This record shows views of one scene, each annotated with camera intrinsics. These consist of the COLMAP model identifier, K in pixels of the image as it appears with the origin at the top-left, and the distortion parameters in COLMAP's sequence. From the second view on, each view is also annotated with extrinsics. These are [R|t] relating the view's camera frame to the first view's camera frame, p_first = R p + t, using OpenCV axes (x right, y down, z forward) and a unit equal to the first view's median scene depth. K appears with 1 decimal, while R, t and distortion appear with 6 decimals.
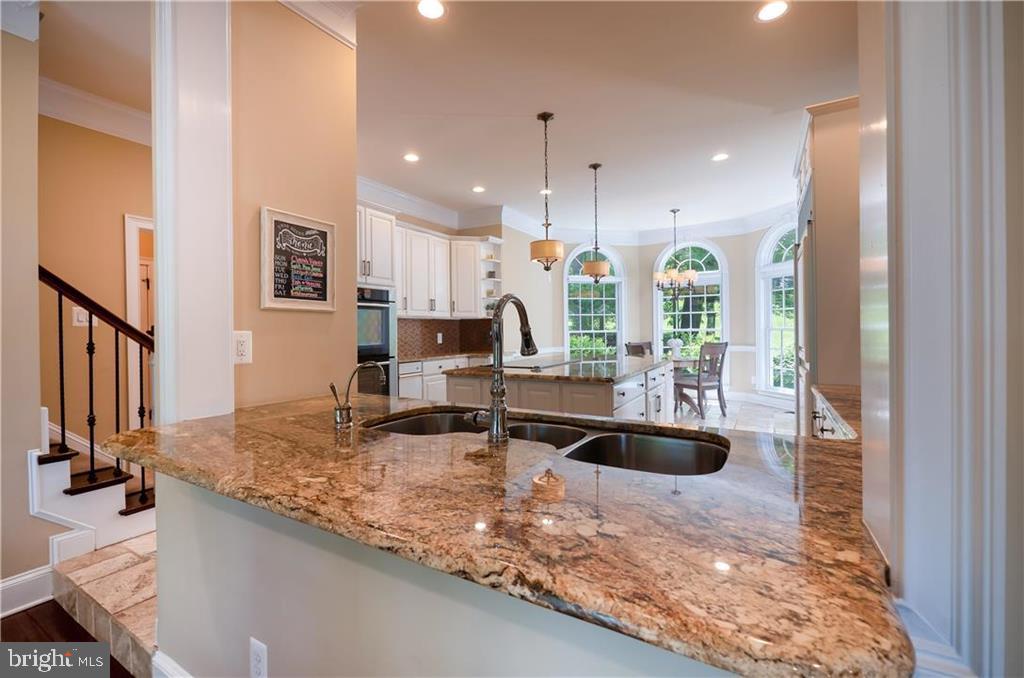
lens RADIAL K [[437.9, 0, 509.0], [0, 437.9, 332.3], [0, 0, 1]] dist [0.001257, 0.000167]
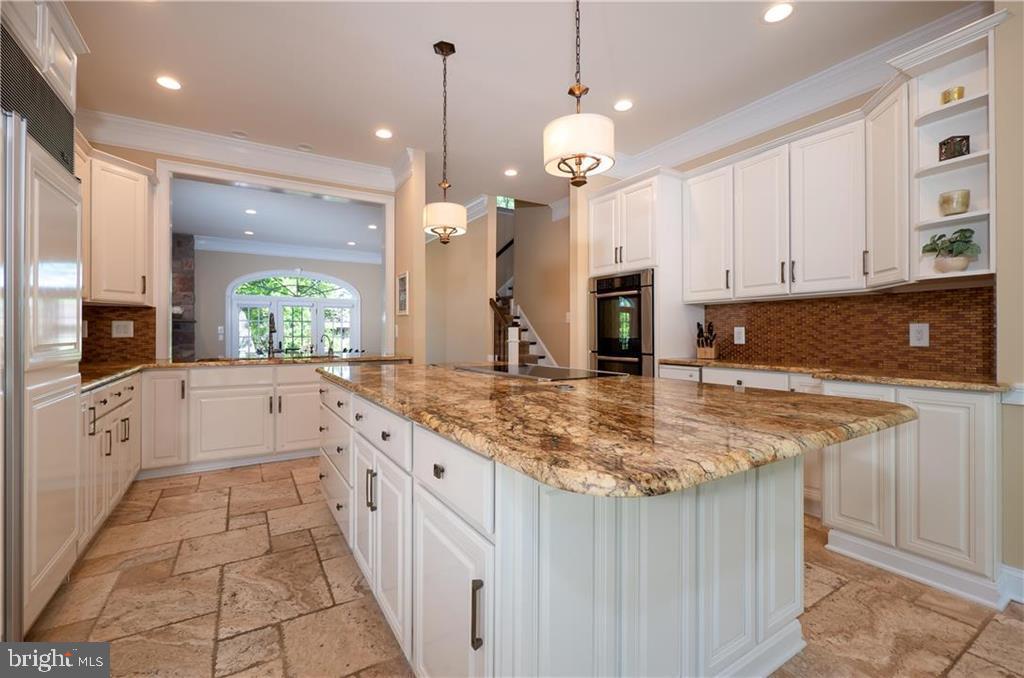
lens RADIAL K [[437.9, 0, 509.0], [0, 437.9, 332.3], [0, 0, 1]] dist [0.001257, 0.000167]
pose [[-0.467929, 0.003585, -0.883759, 0.437054], [-0.002454, 0.999983, 0.005356, 0.007604], [0.883763, 0.004675, -0.467912, 0.927188]]
